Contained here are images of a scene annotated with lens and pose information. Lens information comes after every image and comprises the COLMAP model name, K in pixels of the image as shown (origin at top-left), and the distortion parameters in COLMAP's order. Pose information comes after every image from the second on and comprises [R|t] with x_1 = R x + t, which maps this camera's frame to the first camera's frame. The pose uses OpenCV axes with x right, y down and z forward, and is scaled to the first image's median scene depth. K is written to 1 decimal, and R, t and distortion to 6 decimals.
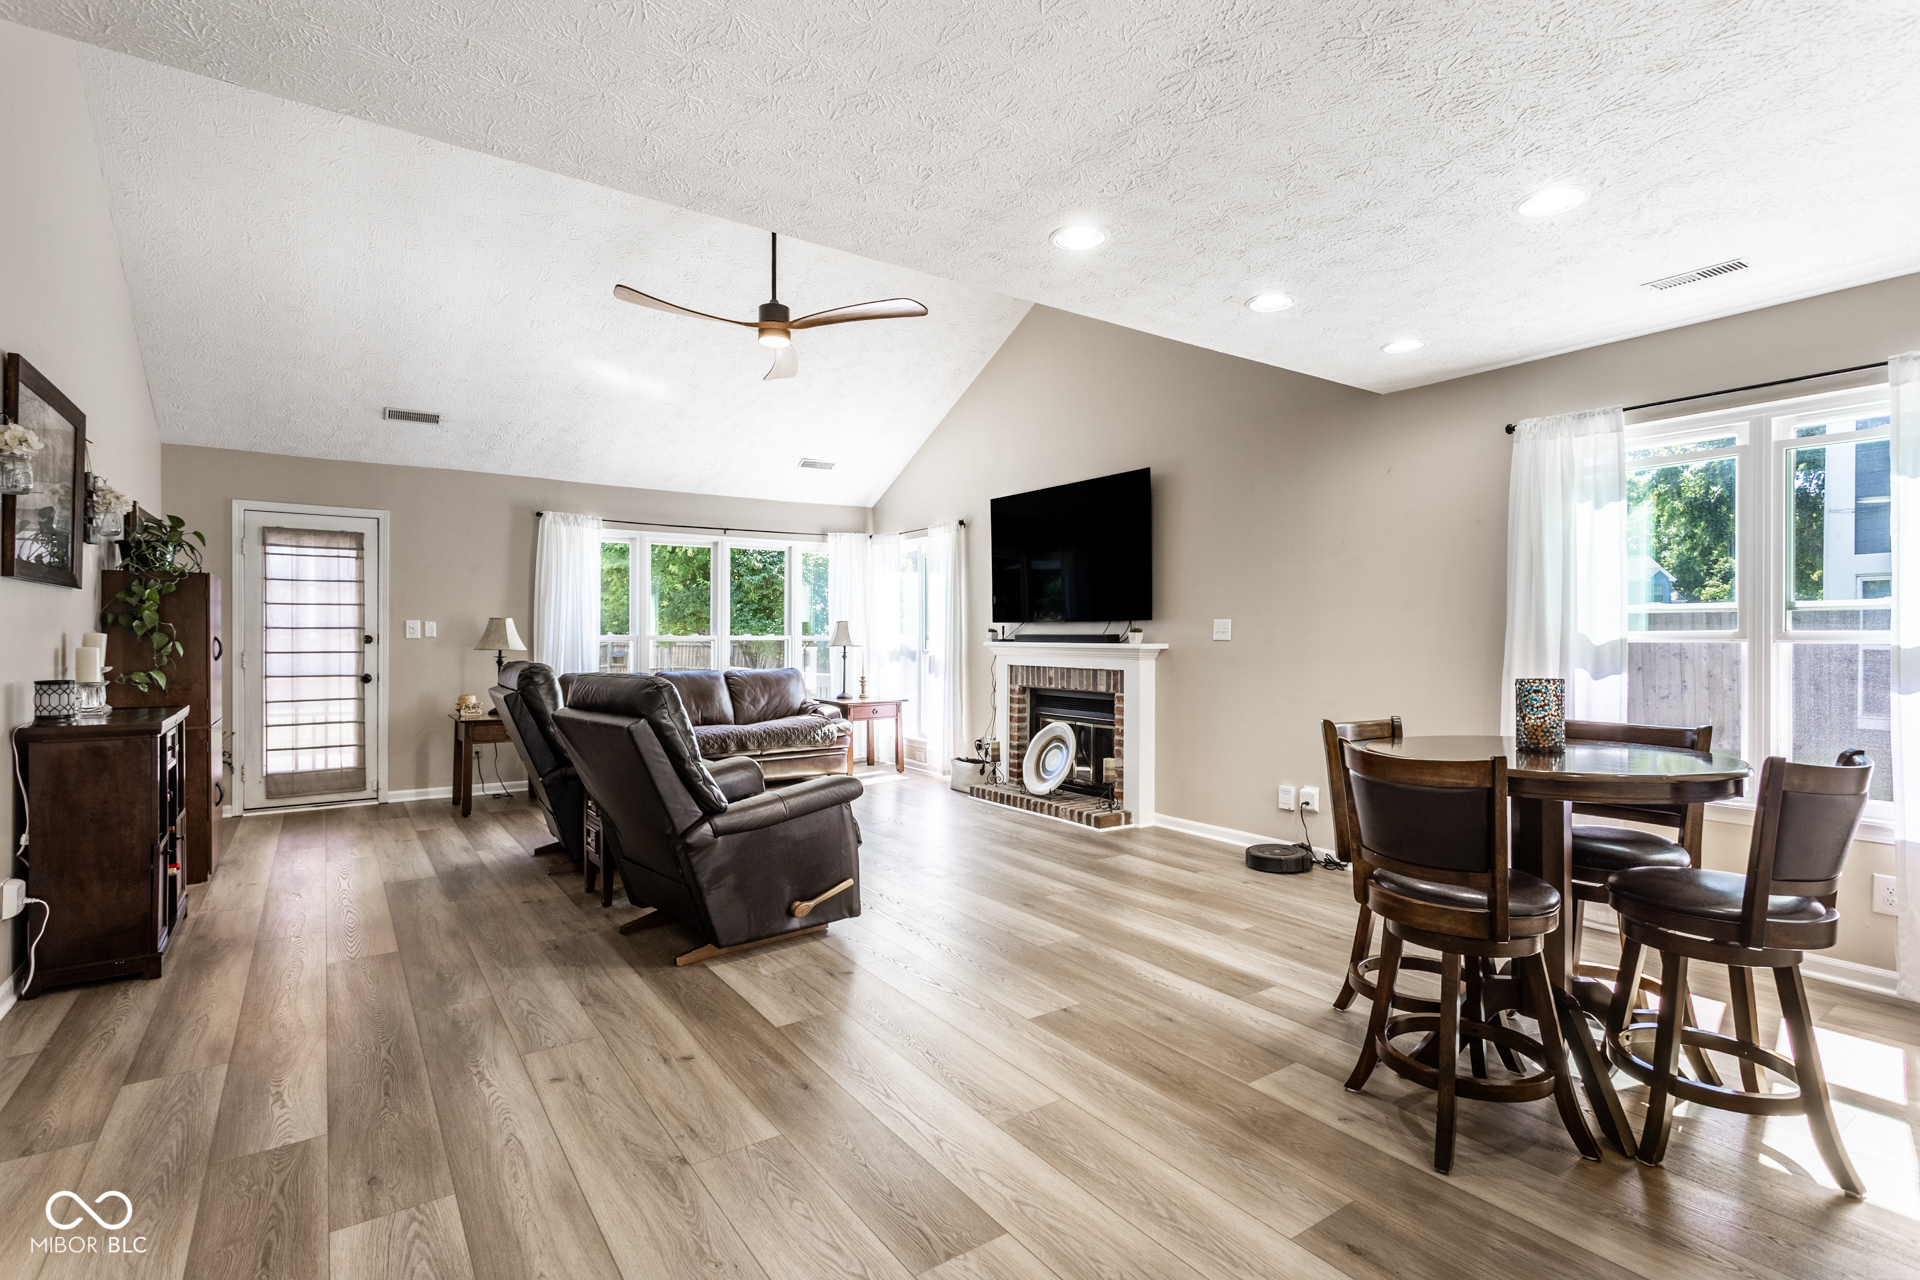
lens RADIAL K [[927.9, 0, 996.6], [0, 927.9, 634.6], [0, 0, 1]] dist [-0.013473, 0.013930]
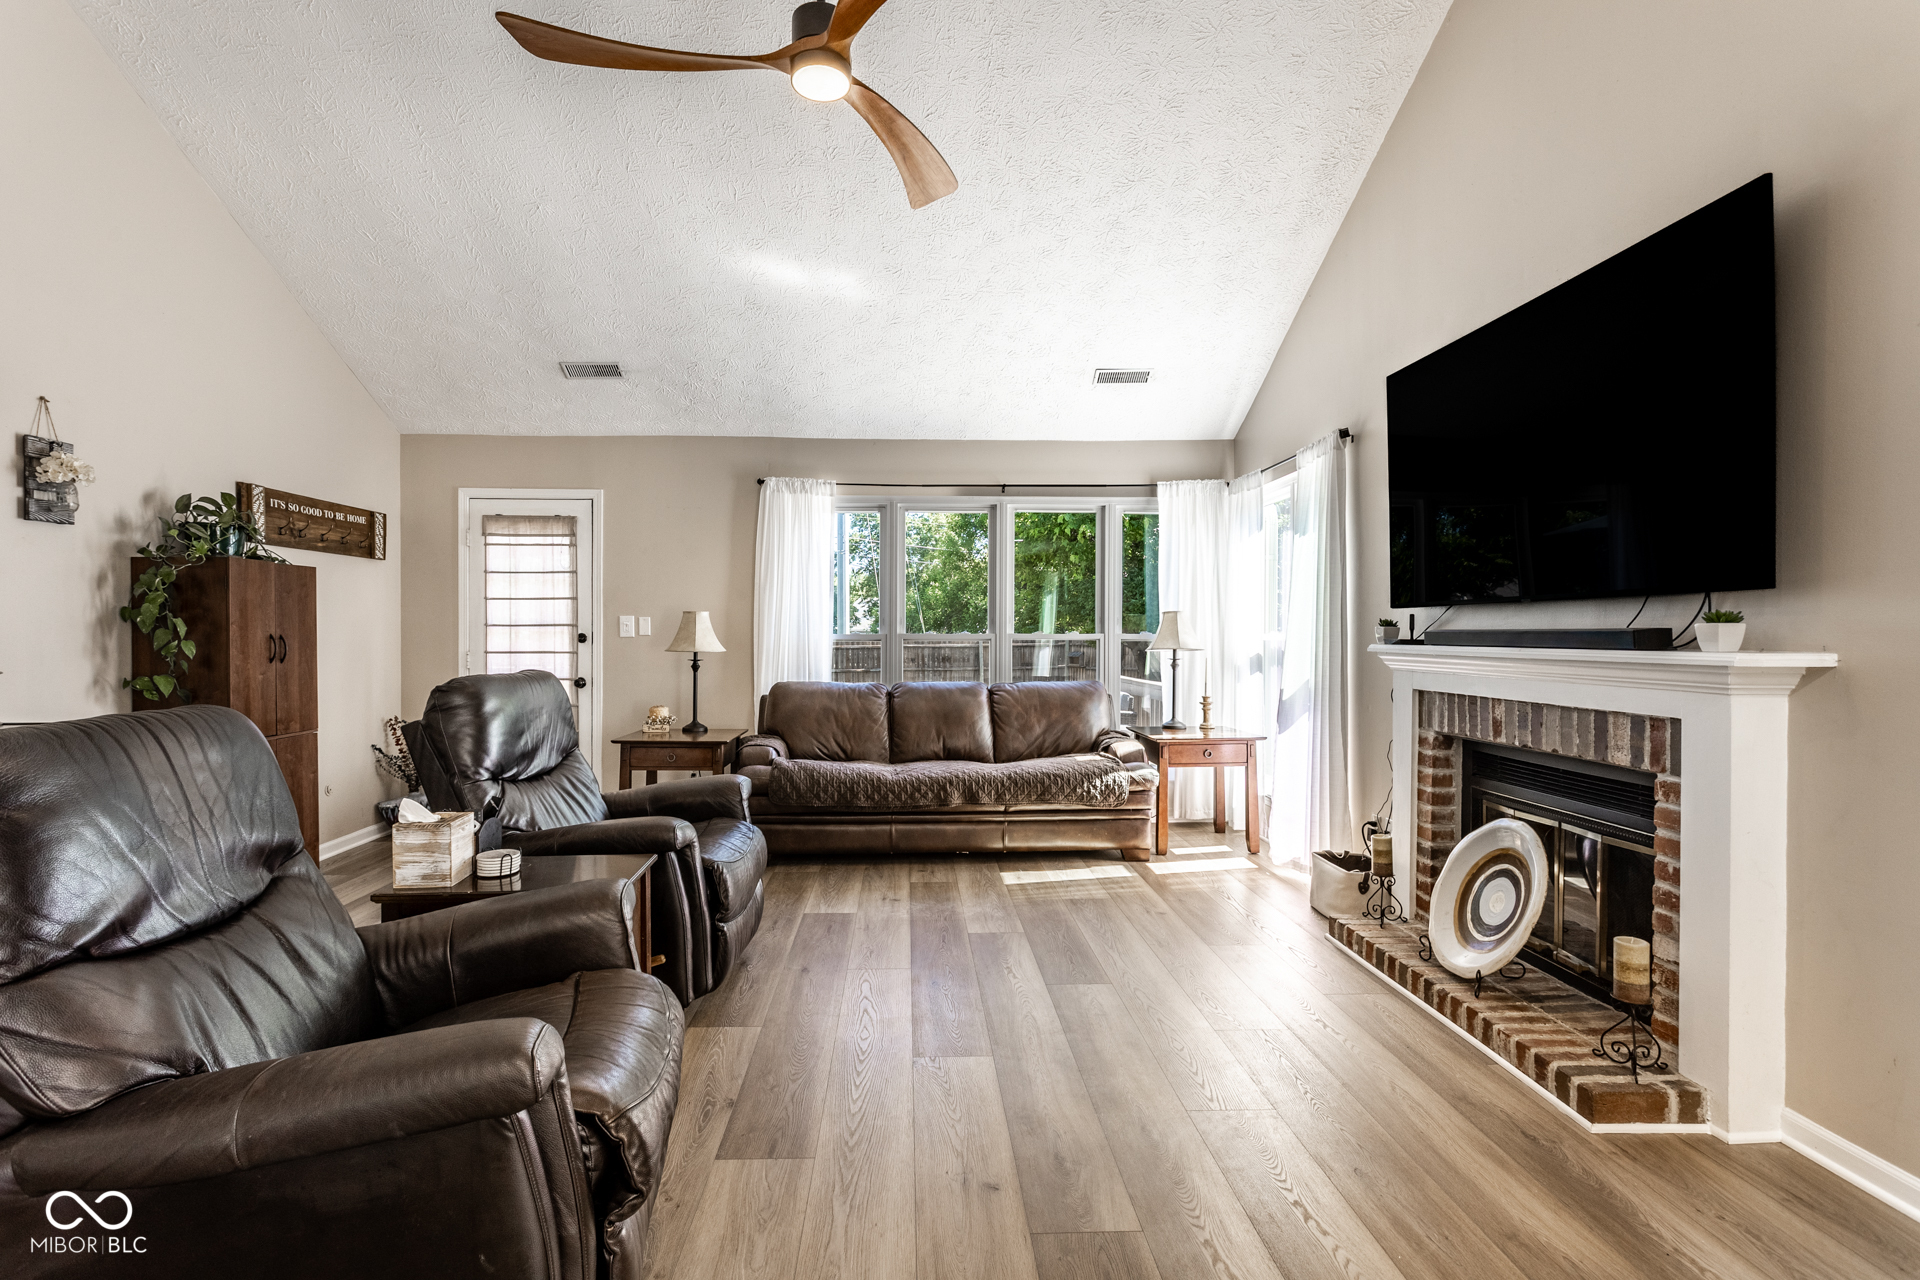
lens RADIAL K [[927.9, 0, 942.3], [0, 927.9, 640.3], [0, 0, 1]] dist [-0.013473, 0.013930]
pose [[0.823764, 0.002699, -0.566926, 0.096391], [0.000893, 0.999981, 0.006059, 0.002156], [0.566932, -0.005497, 0.823746, 0.473181]]
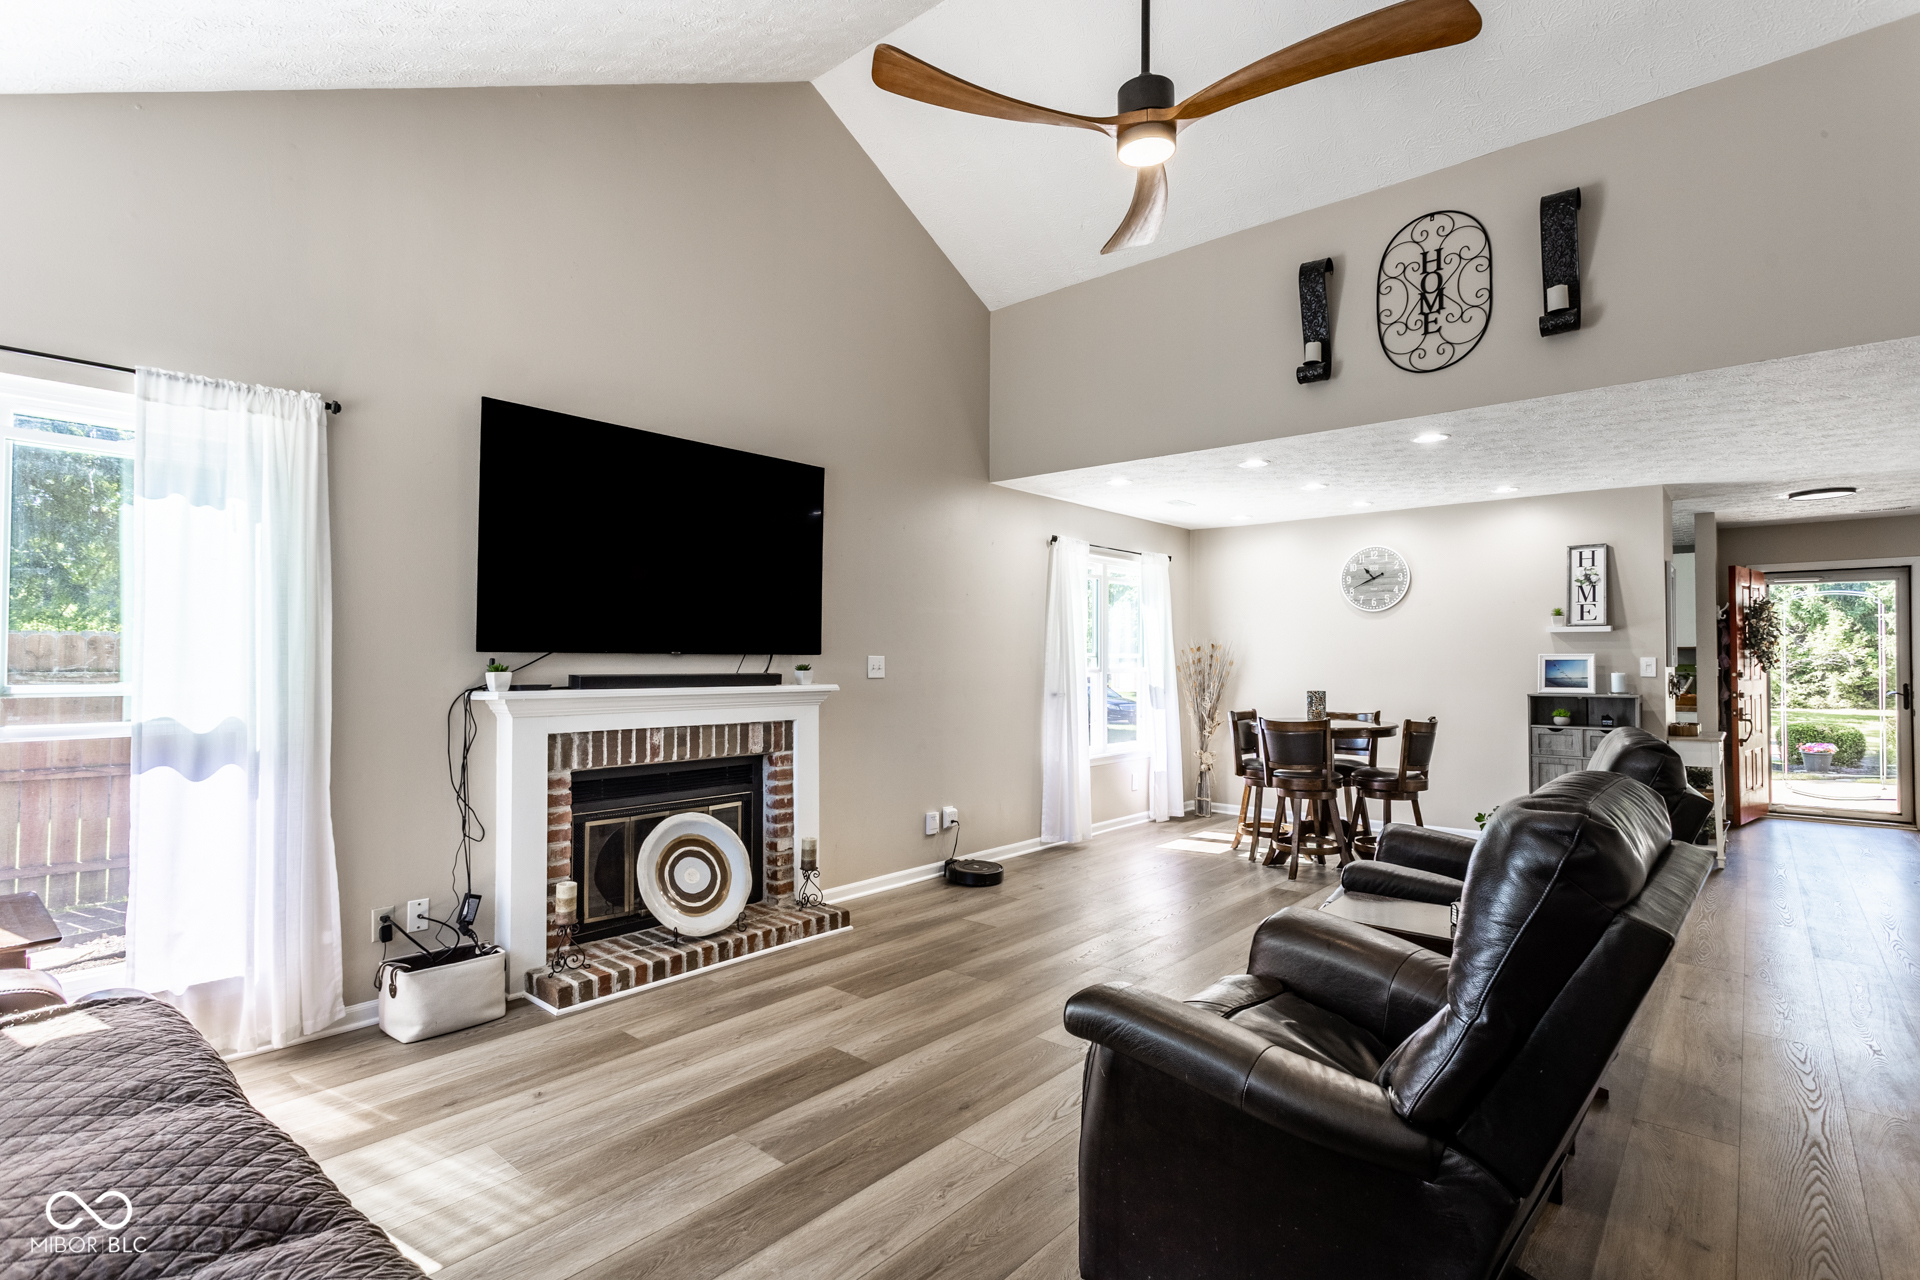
lens RADIAL K [[927.9, 0, 950.1], [0, 927.9, 649.1], [0, 0, 1]] dist [-0.013473, 0.013930]
pose [[-0.197447, 0.000759, 0.980313, -0.598355], [-0.010665, 0.999939, -0.002922, -0.018116], [-0.980255, -0.011032, -0.197427, 0.971311]]
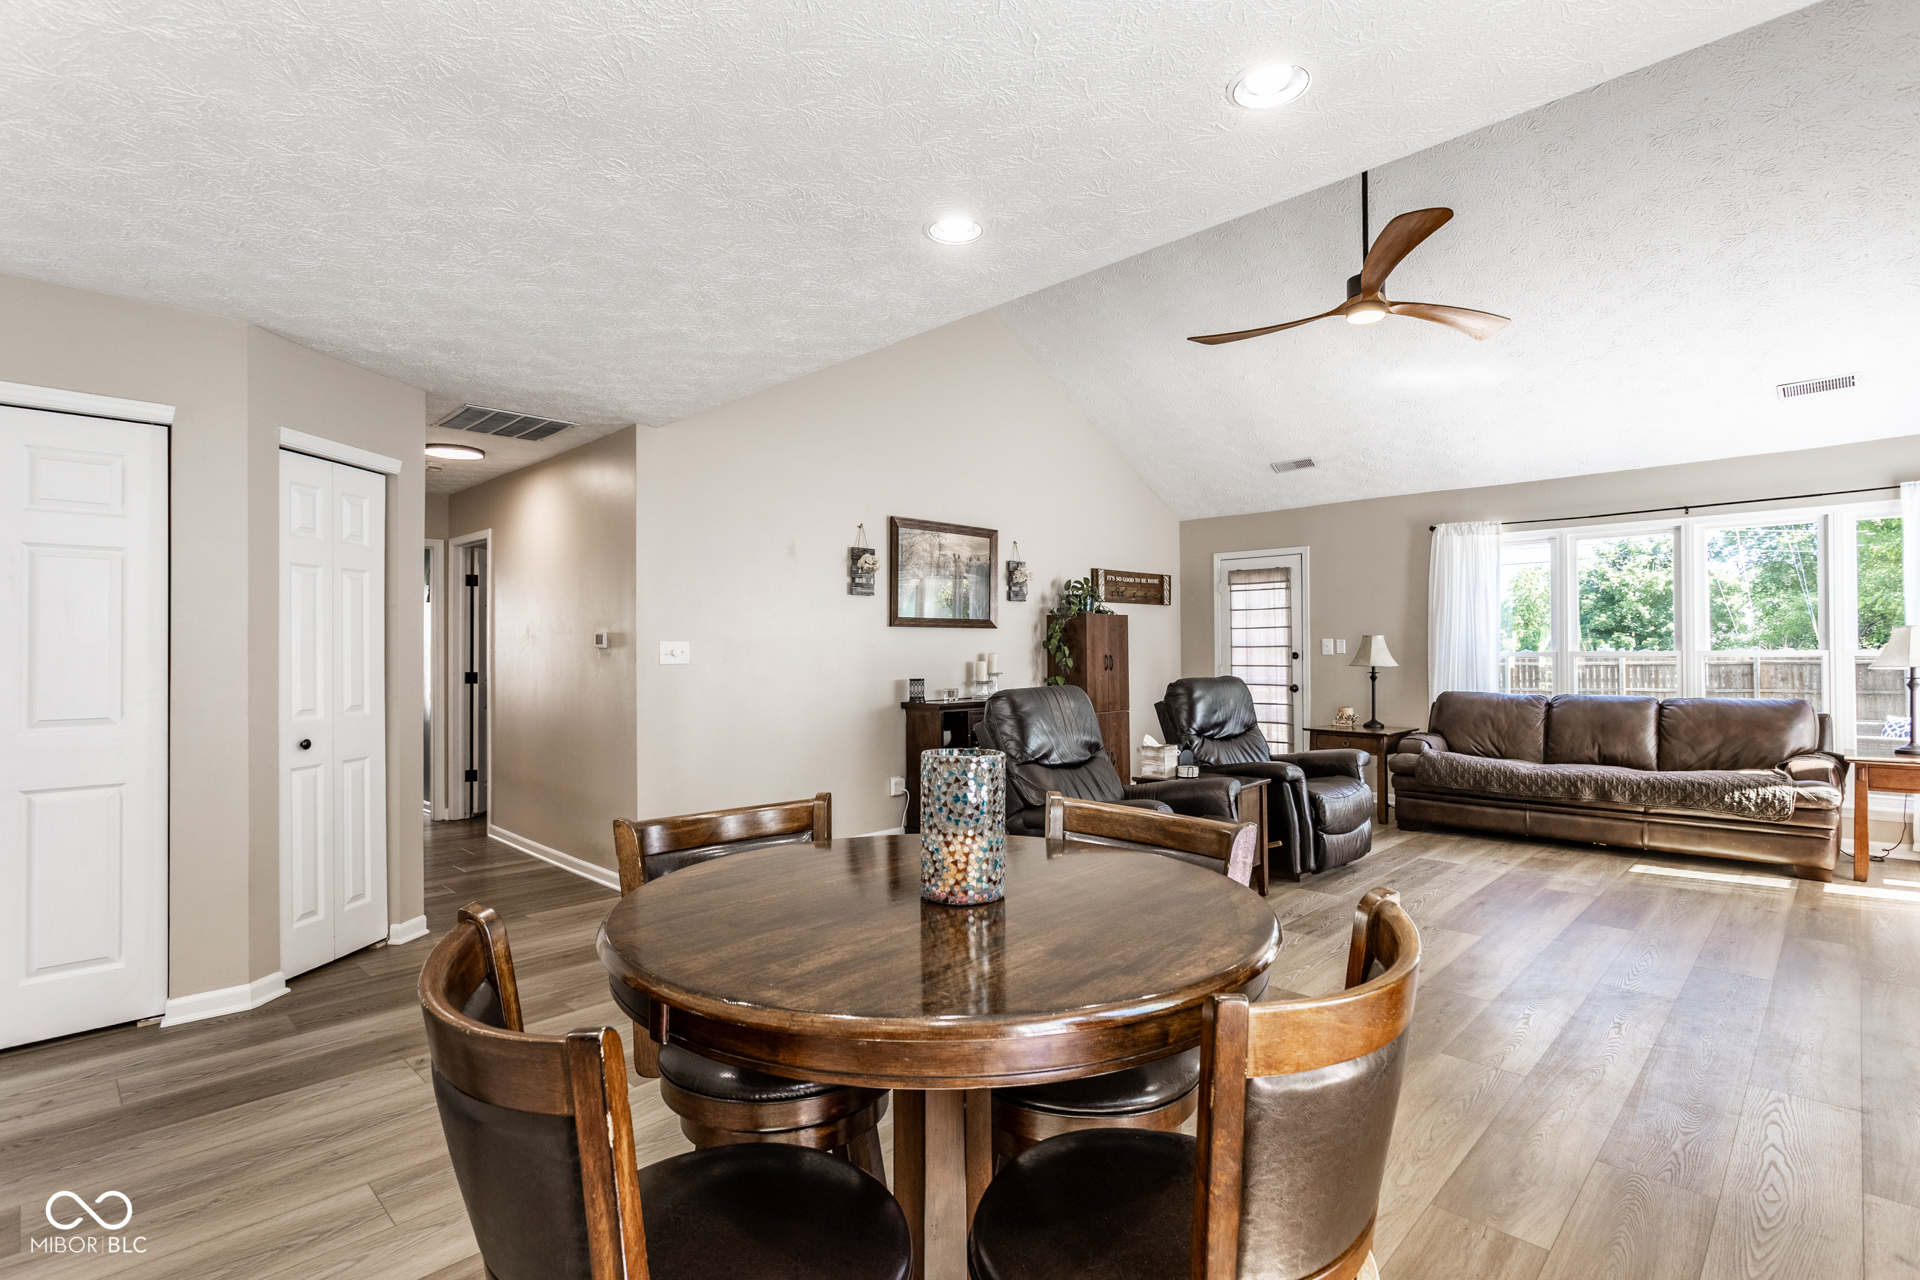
lens RADIAL K [[927.9, 0, 948.9], [0, 927.9, 643.1], [0, 0, 1]] dist [-0.013473, 0.013930]
pose [[0.144646, -0.010437, -0.989428, 0.443973], [0.007043, 0.999930, -0.009518, -0.002896], [0.989458, -0.005591, 0.144709, 0.382807]]
